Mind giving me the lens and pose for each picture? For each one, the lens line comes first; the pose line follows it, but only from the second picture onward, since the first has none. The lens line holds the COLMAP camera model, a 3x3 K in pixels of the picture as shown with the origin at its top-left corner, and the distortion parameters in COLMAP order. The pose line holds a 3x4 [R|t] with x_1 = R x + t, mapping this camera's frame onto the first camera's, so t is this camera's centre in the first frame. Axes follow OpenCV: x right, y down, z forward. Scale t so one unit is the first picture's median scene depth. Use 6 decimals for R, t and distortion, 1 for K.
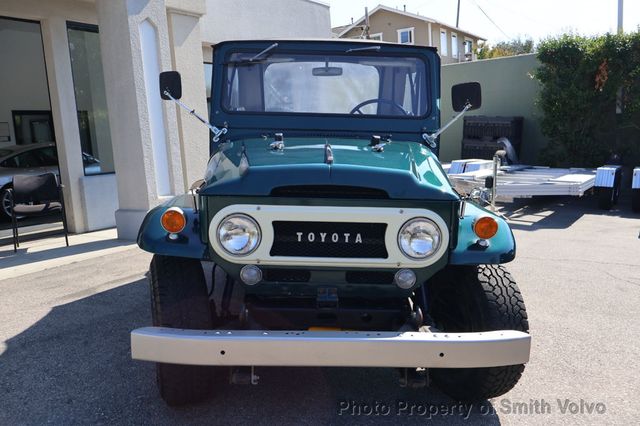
lens RADIAL K [[583.0, 0, 395.0], [0, 583.0, 227.7], [0, 0, 1]] dist [-0.000691, -0.005376]
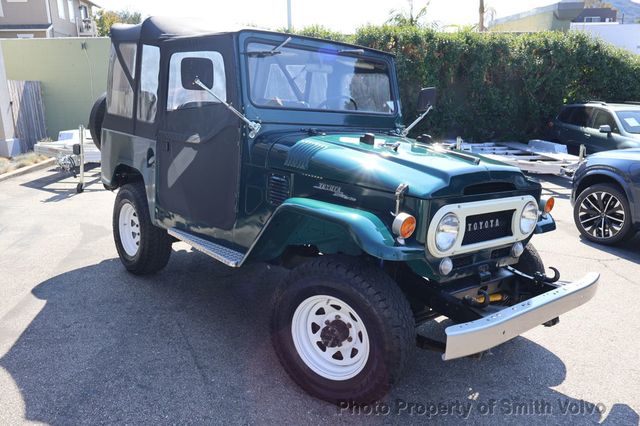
lens RADIAL K [[541.3, 0, 327.2], [0, 541.3, 212.9], [0, 0, 1]] dist [0.003492, 0.002257]
pose [[0.765913, -0.099217, 0.635243, -0.775916], [0.069302, 0.995005, 0.071850, -0.080415], [-0.639198, -0.011007, 0.768963, 0.245704]]
